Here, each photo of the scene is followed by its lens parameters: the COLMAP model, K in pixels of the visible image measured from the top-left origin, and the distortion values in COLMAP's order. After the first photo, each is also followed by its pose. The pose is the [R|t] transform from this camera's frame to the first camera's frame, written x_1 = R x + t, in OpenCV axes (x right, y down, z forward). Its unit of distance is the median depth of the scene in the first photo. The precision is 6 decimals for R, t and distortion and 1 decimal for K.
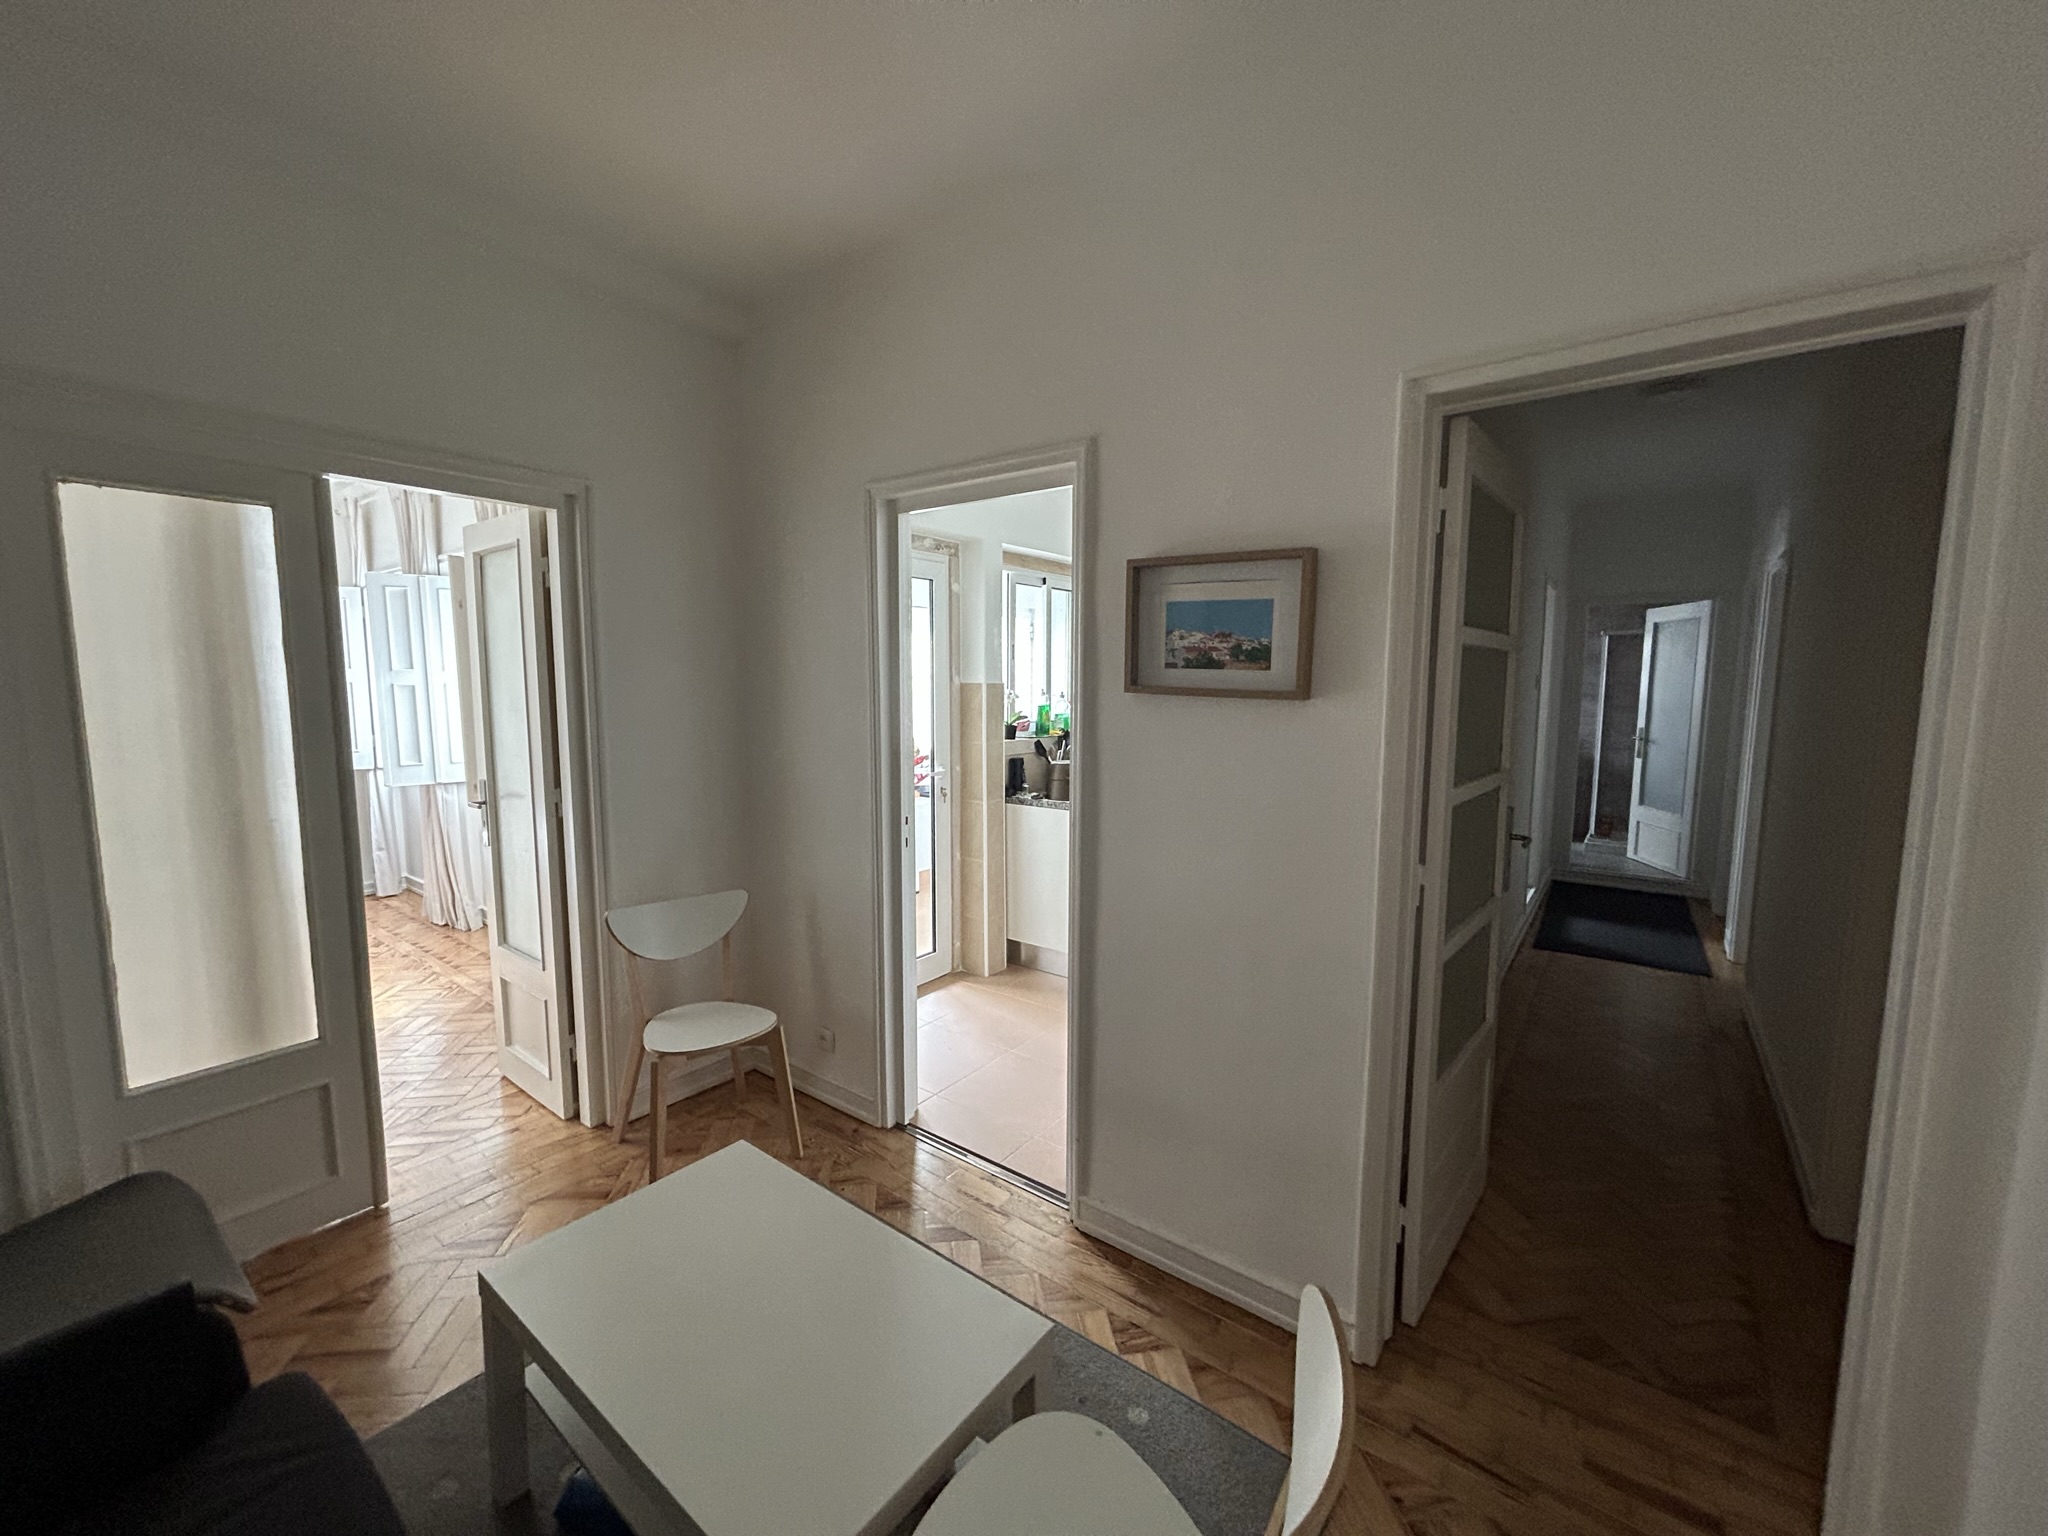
lens RADIAL K [[815.3, 0, 1024.3], [0, 815.3, 758.6], [0, 0, 1]] dist [-0.001101, 0.000499]
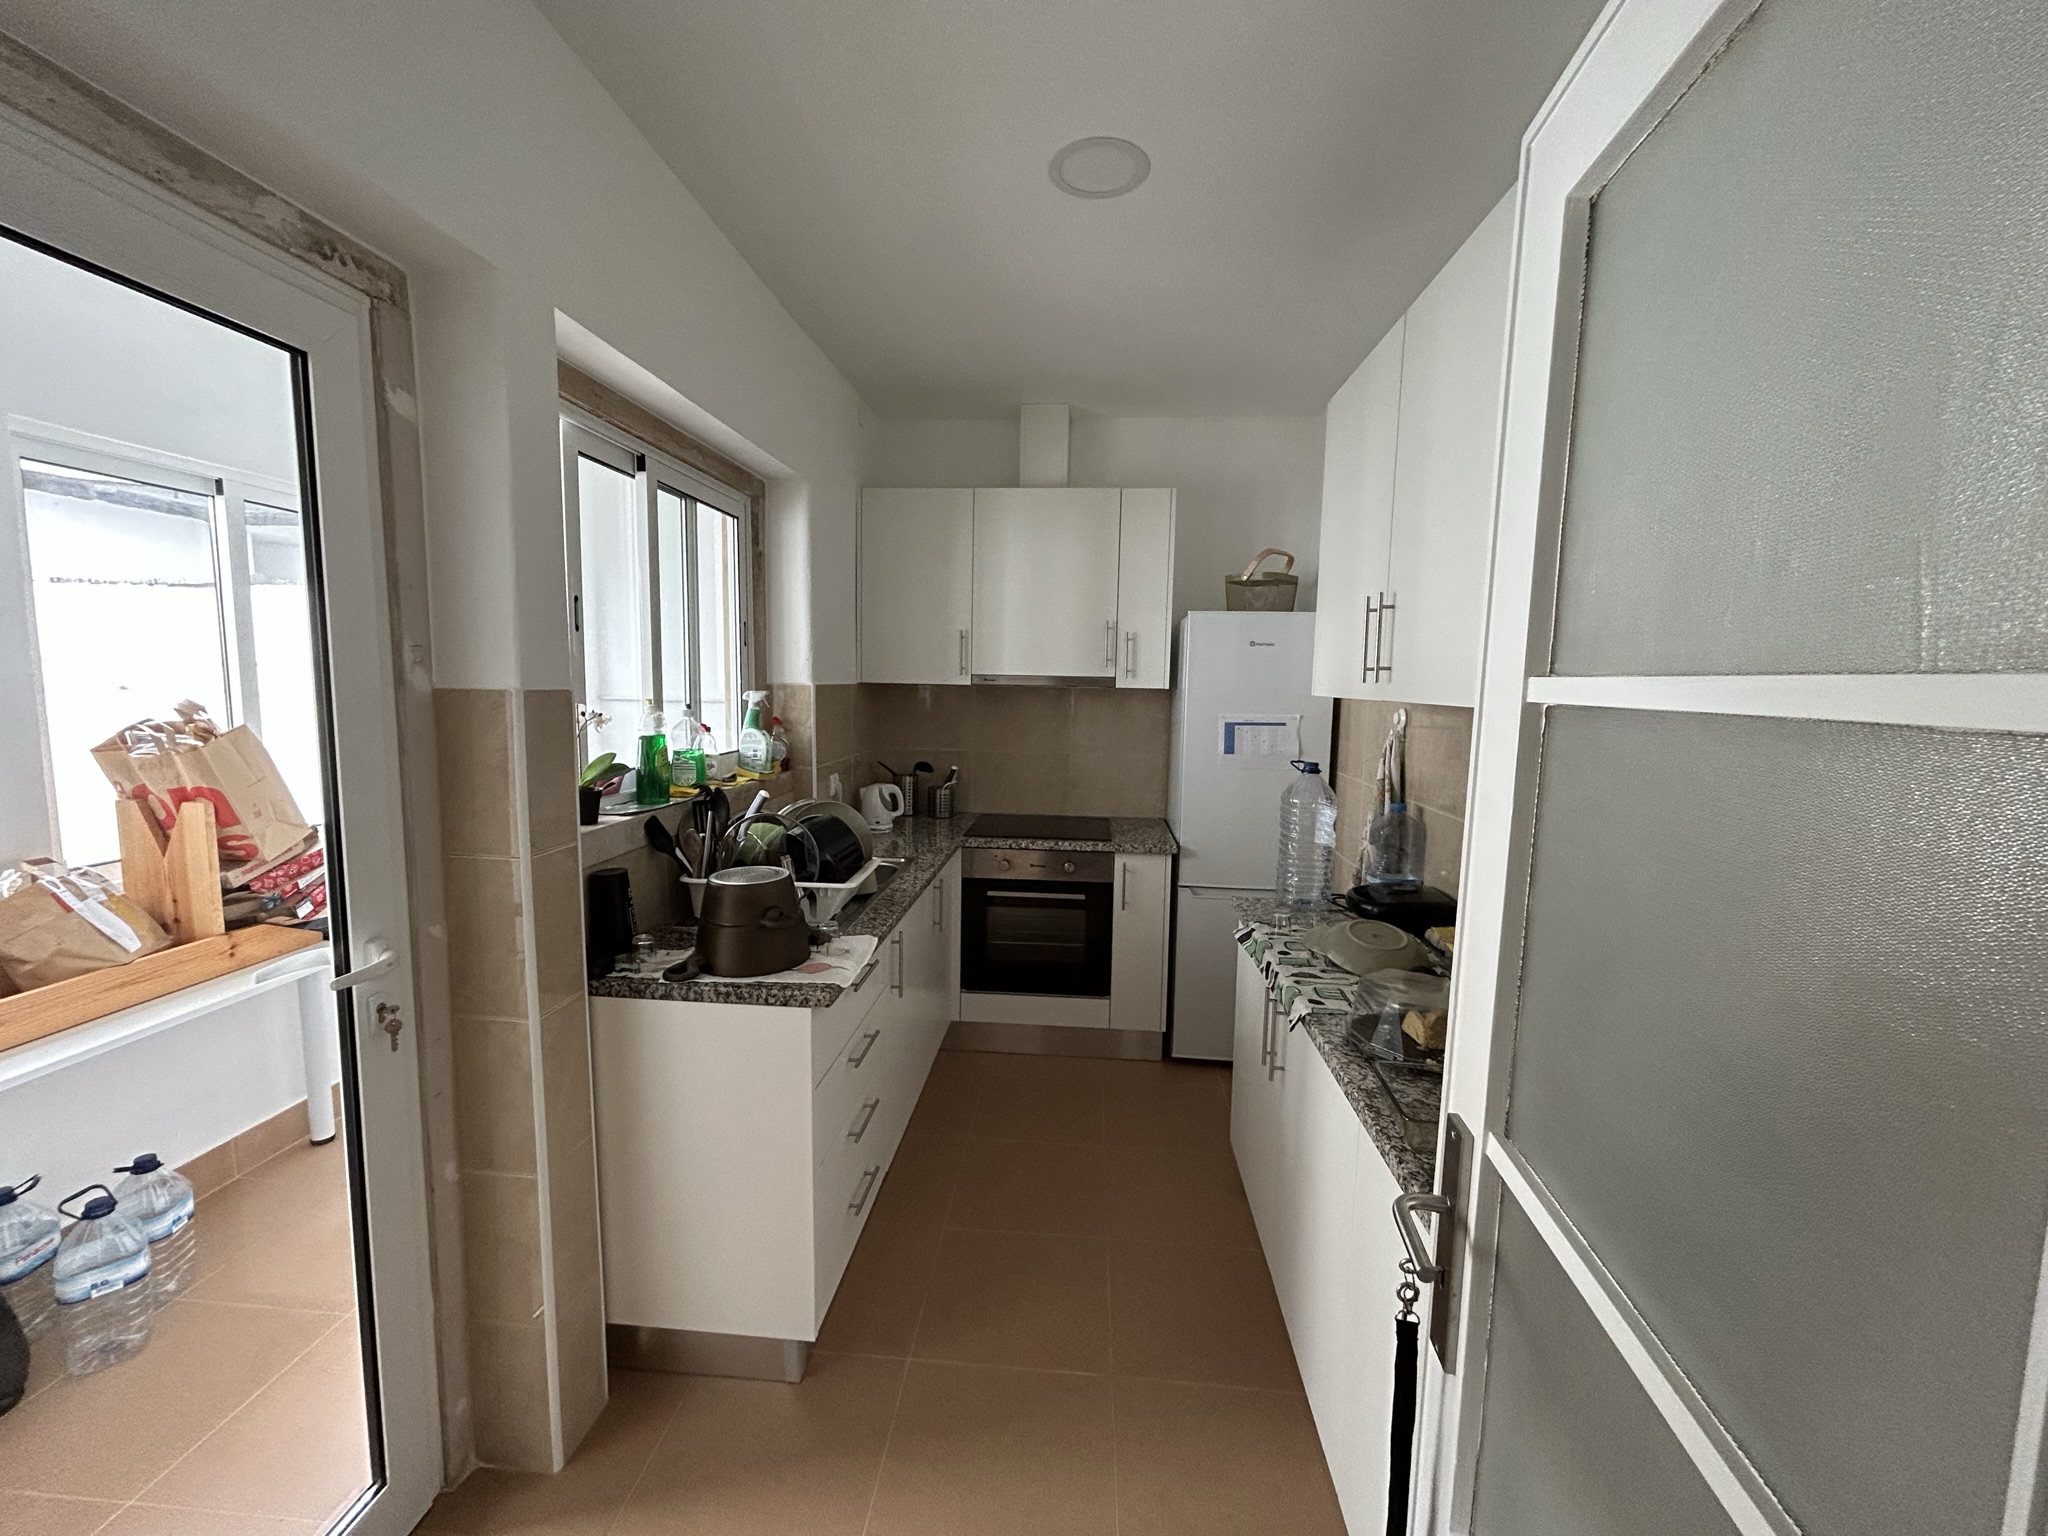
lens RADIAL K [[815.3, 0, 1014.4], [0, 815.3, 765.5], [0, 0, 1]] dist [-0.001101, 0.000499]
pose [[0.850683, -0.043226, 0.523898, -0.049466], [0.037217, 0.999065, 0.022000, -0.056139], [-0.524359, 0.000783, 0.851497, 0.557608]]
